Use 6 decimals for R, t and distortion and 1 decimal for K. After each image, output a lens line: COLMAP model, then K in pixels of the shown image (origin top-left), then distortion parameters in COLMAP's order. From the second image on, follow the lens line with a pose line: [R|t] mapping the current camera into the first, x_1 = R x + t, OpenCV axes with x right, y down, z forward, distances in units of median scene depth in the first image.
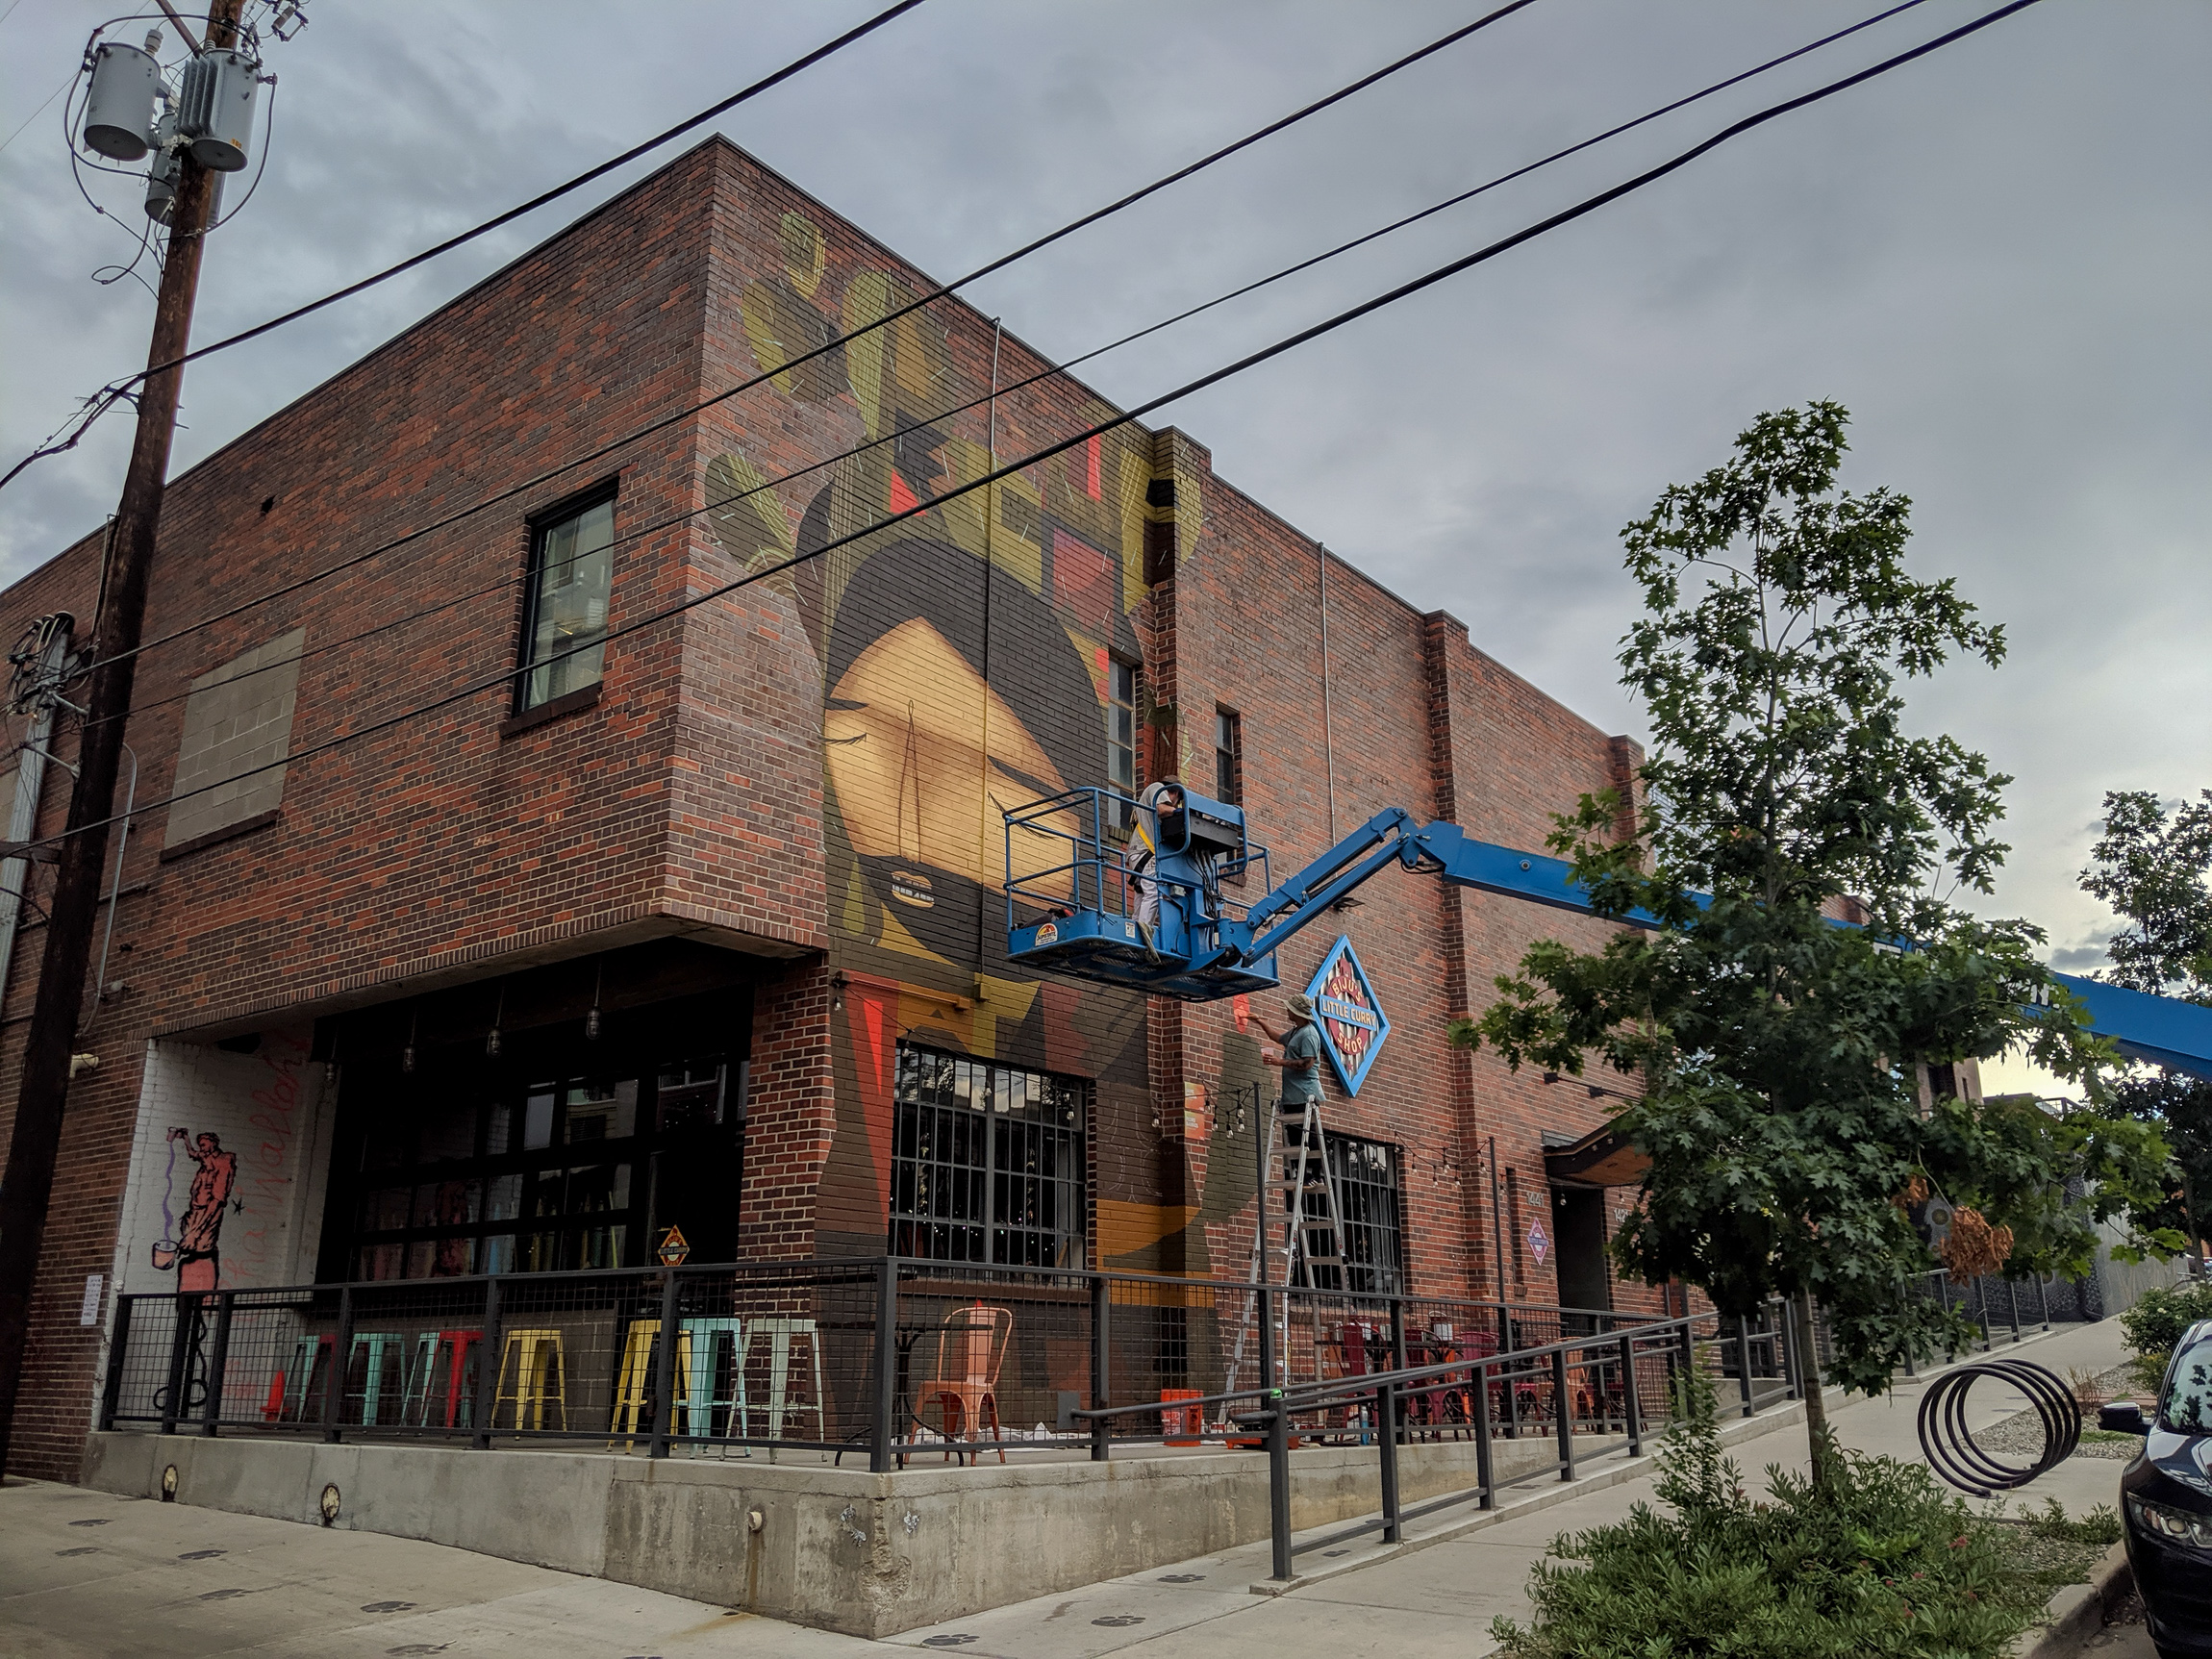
lens RADIAL K [[1746.3, 0, 1106.0], [0, 1746.3, 829.5], [0, 0, 1]] dist [-0.000162, -0.077751]
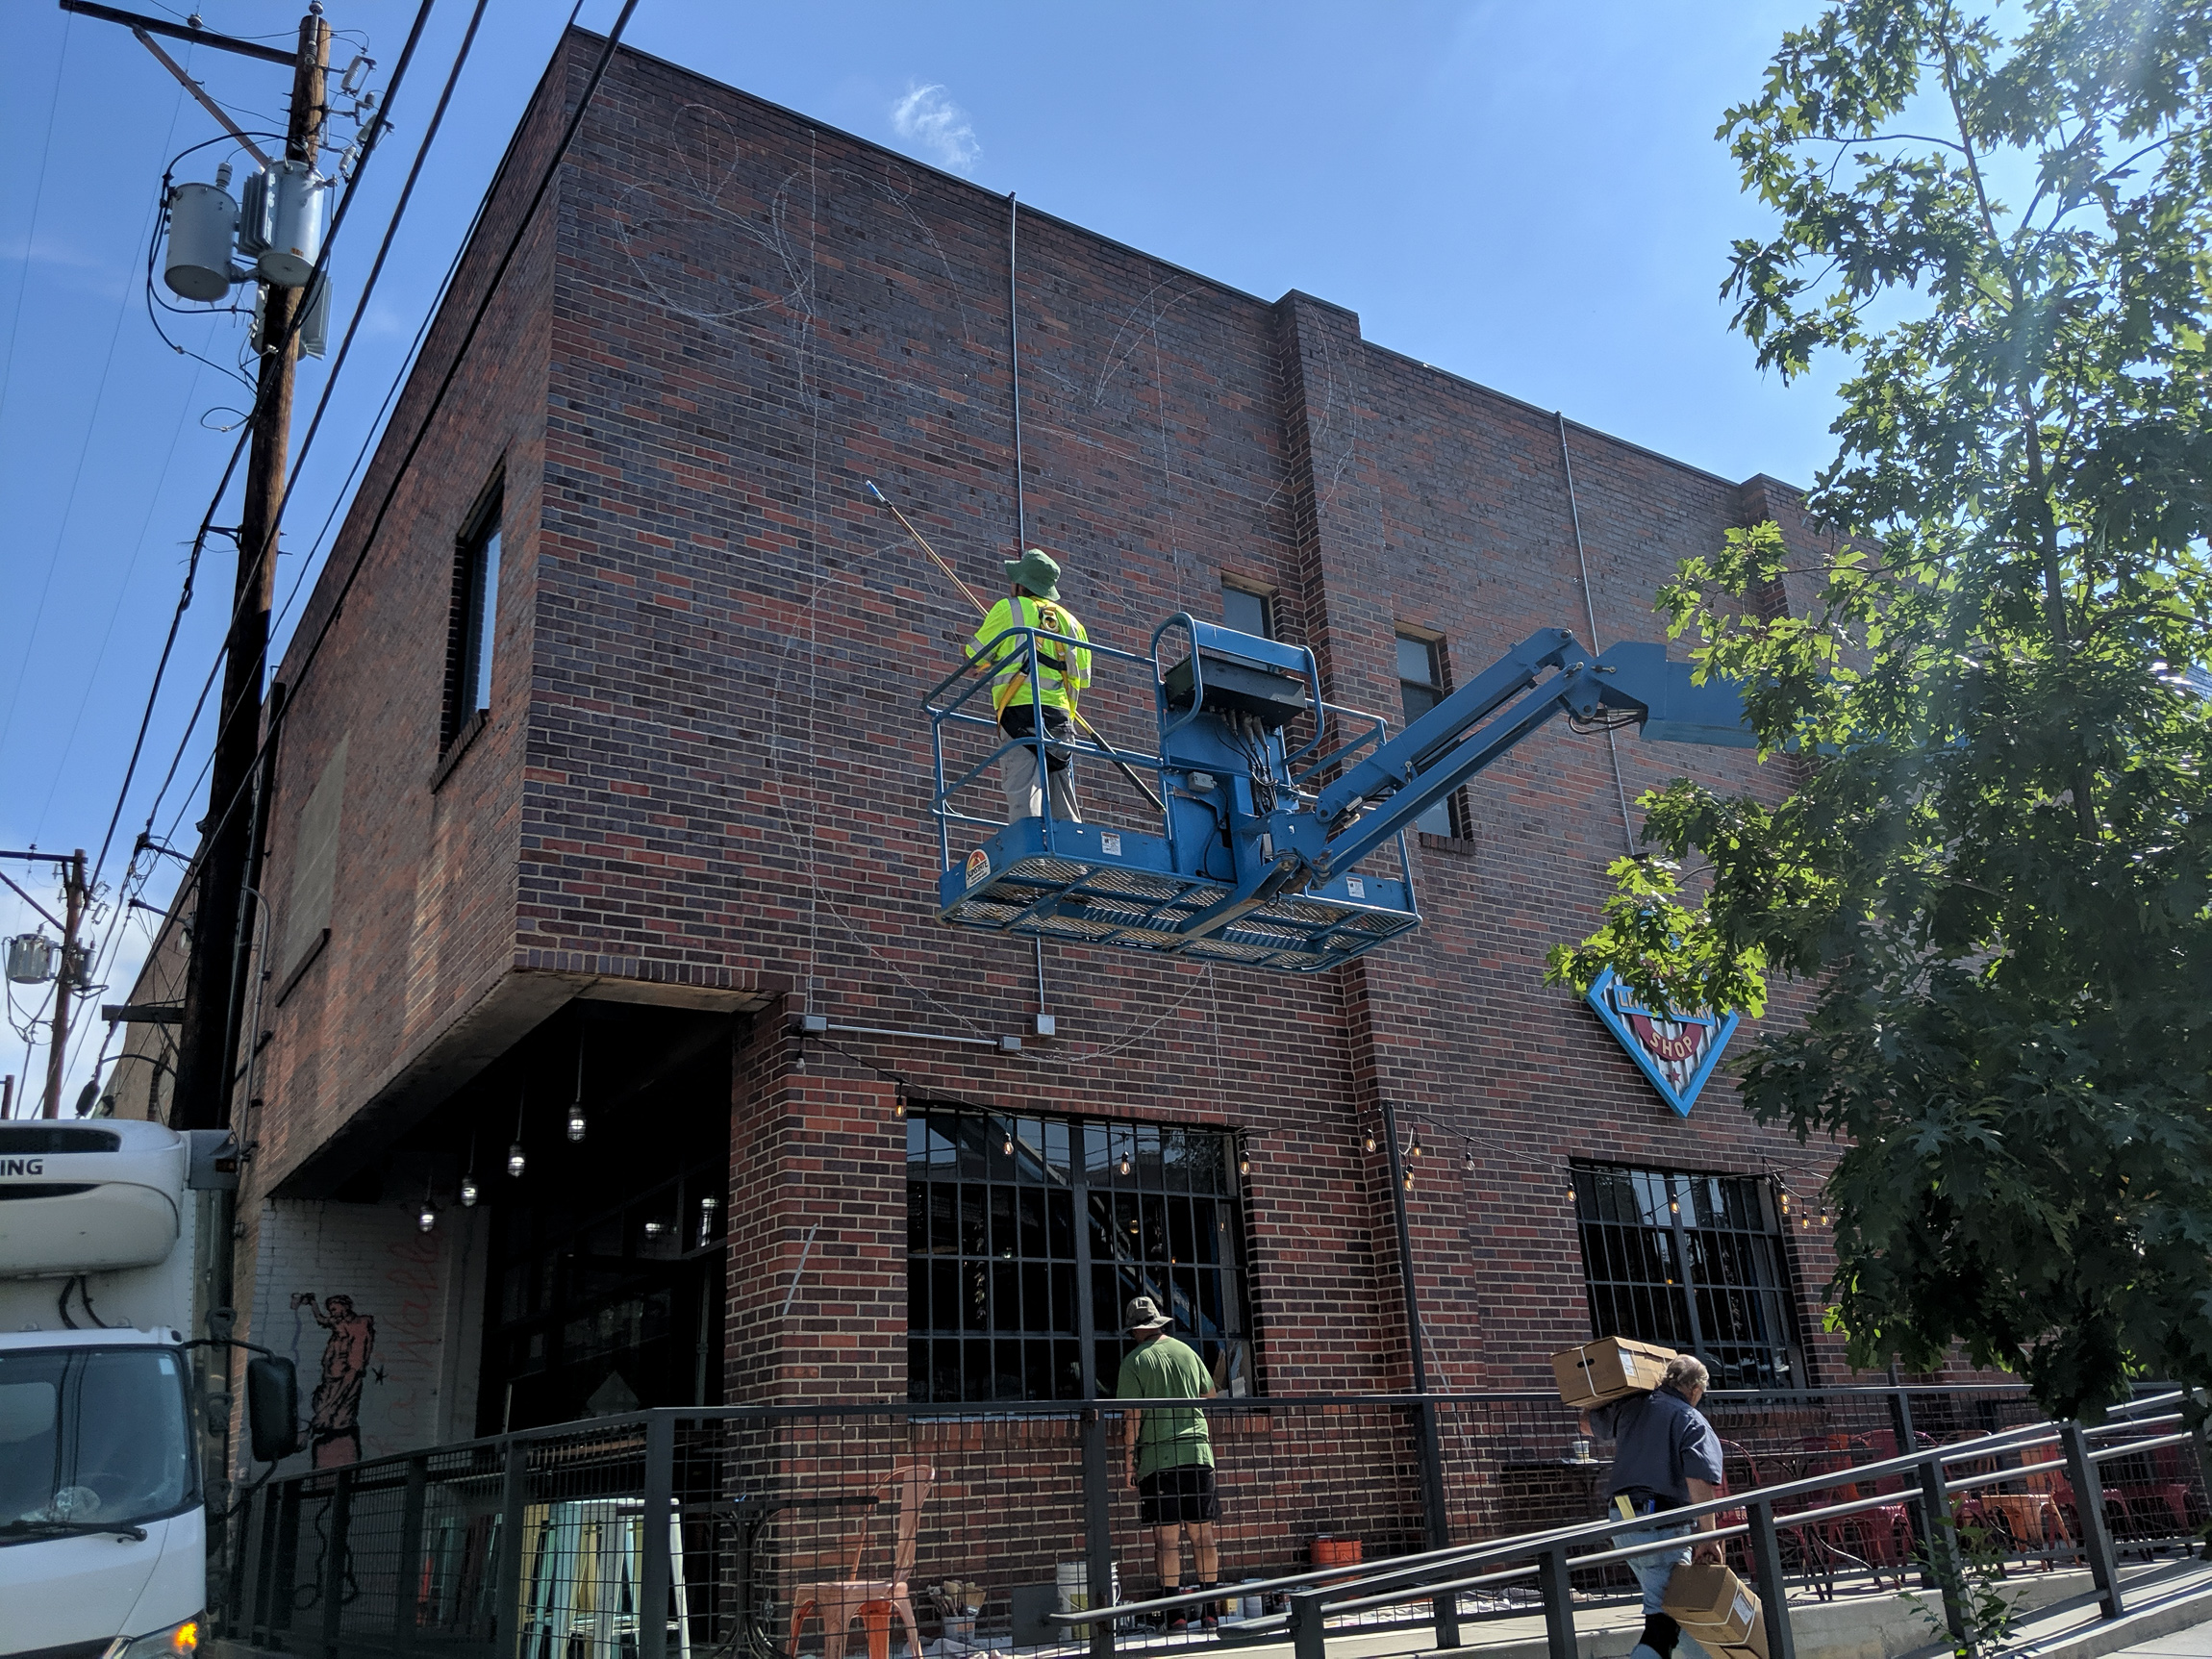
lens RADIAL K [[1748.9, 0, 1098.8], [0, 1748.9, 861.4], [0, 0, 1]] dist [-0.004933, -0.052197]
pose [[0.941996, -0.155898, -0.297218, 0.165888], [0.144745, 0.987690, -0.059315, 0.062968], [0.302806, 0.012854, 0.952965, 0.253789]]
